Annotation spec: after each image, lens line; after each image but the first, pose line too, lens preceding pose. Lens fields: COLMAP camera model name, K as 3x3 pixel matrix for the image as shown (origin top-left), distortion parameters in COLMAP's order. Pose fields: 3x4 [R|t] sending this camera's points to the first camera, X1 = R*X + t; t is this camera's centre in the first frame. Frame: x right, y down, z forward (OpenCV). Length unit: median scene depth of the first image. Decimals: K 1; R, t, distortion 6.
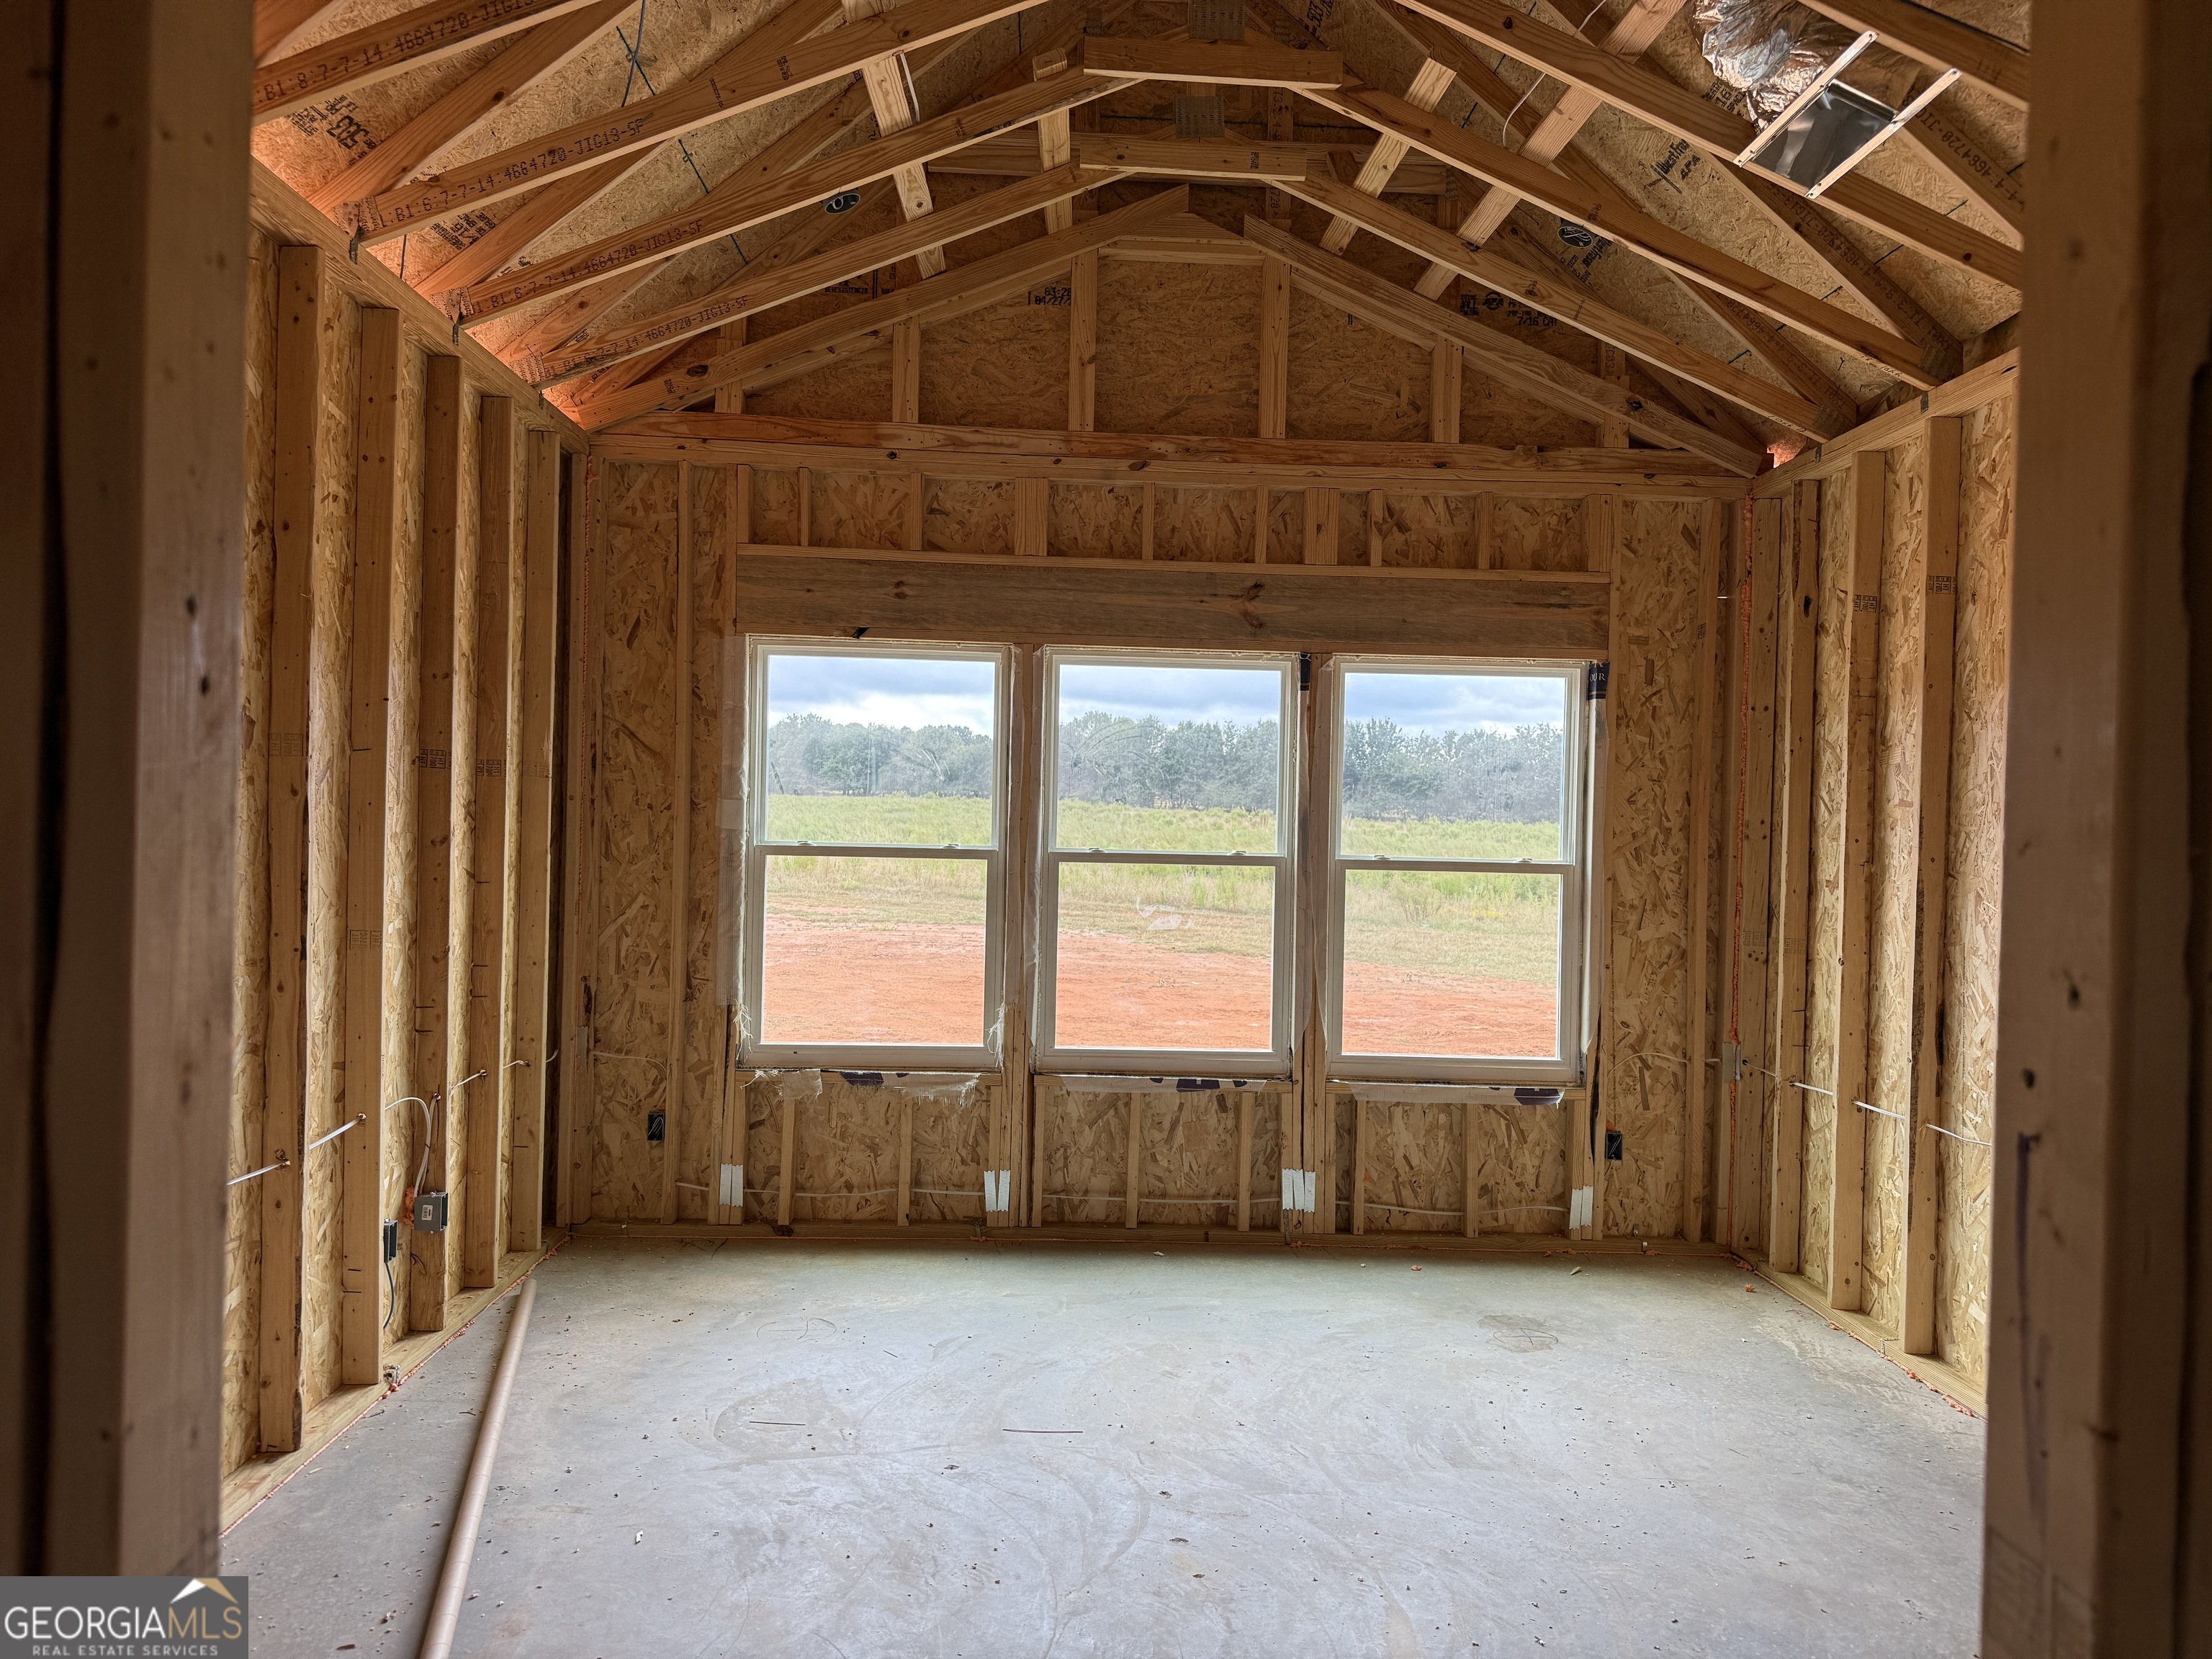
lens RADIAL K [[1564.3, 0, 1124.6], [0, 1564.3, 838.1], [0, 0, 1]] dist [0.048372, -0.047960]
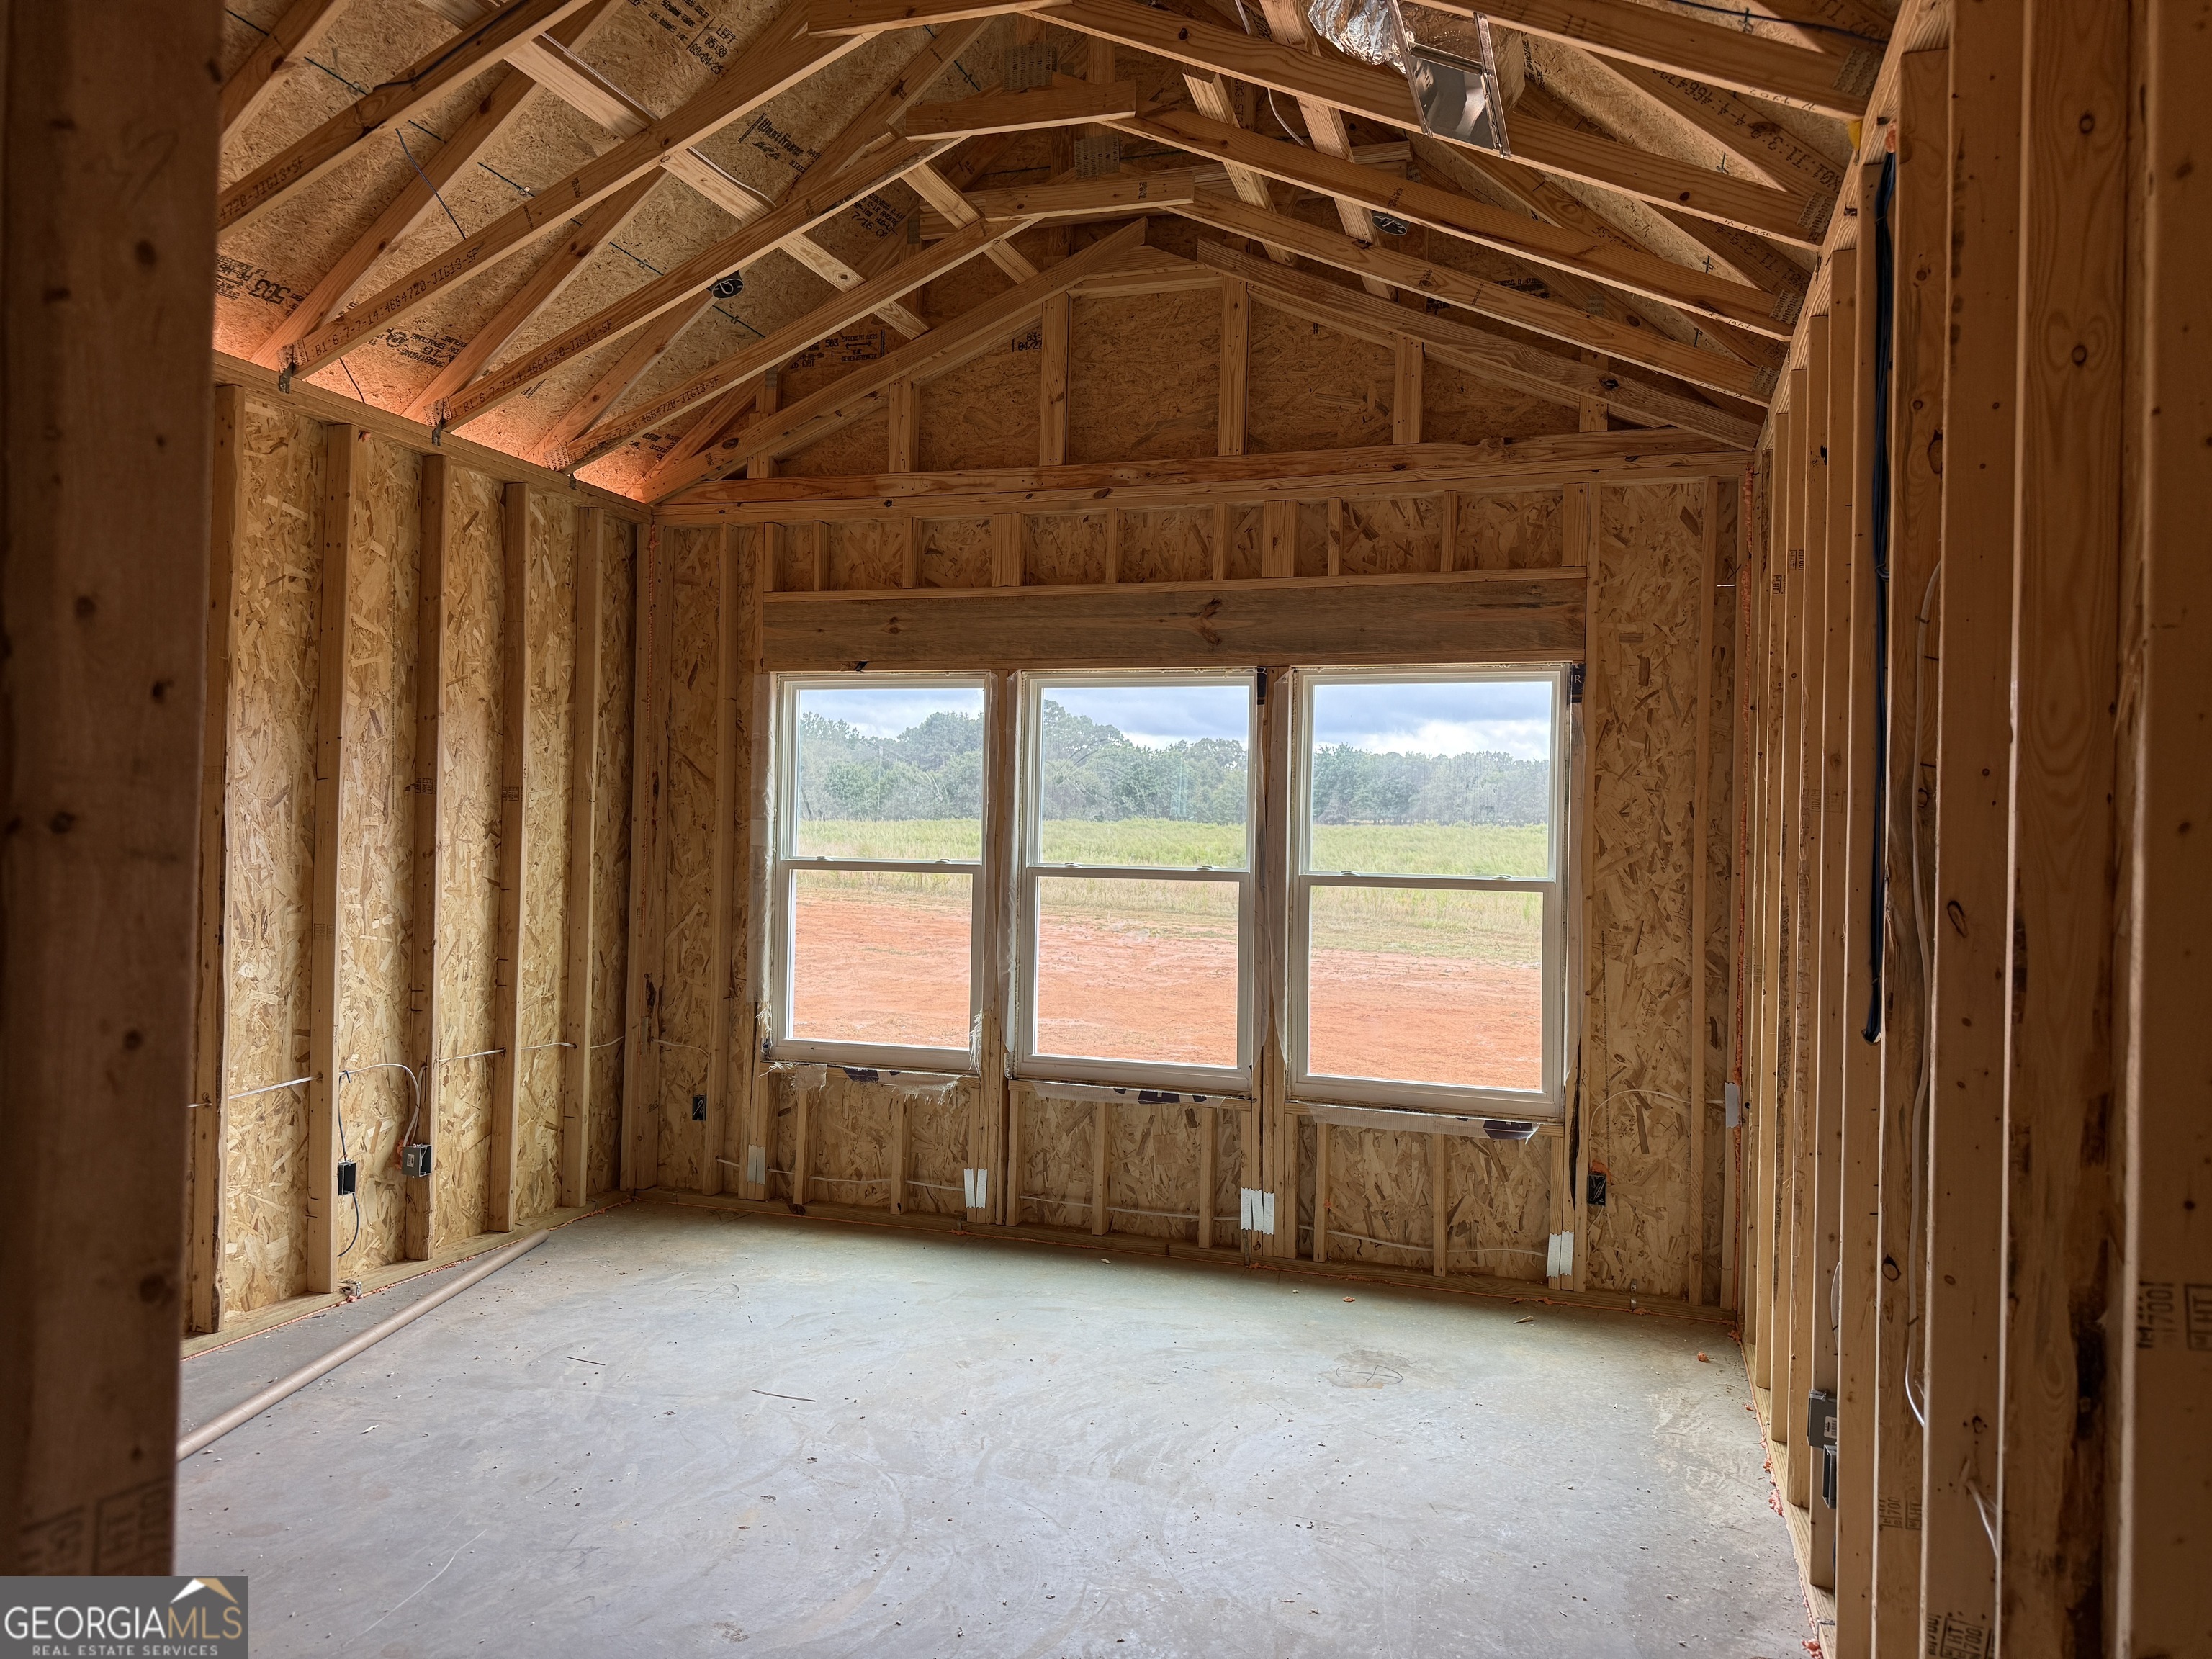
lens RADIAL K [[1564.3, 0, 1112.9], [0, 1564.3, 832.7], [0, 0, 1]] dist [0.048372, -0.047960]
pose [[0.935500, -0.005873, -0.353278, 0.377466], [-0.002144, 0.999749, -0.022297, 0.009119], [0.353321, 0.021616, 0.935252, 0.040078]]
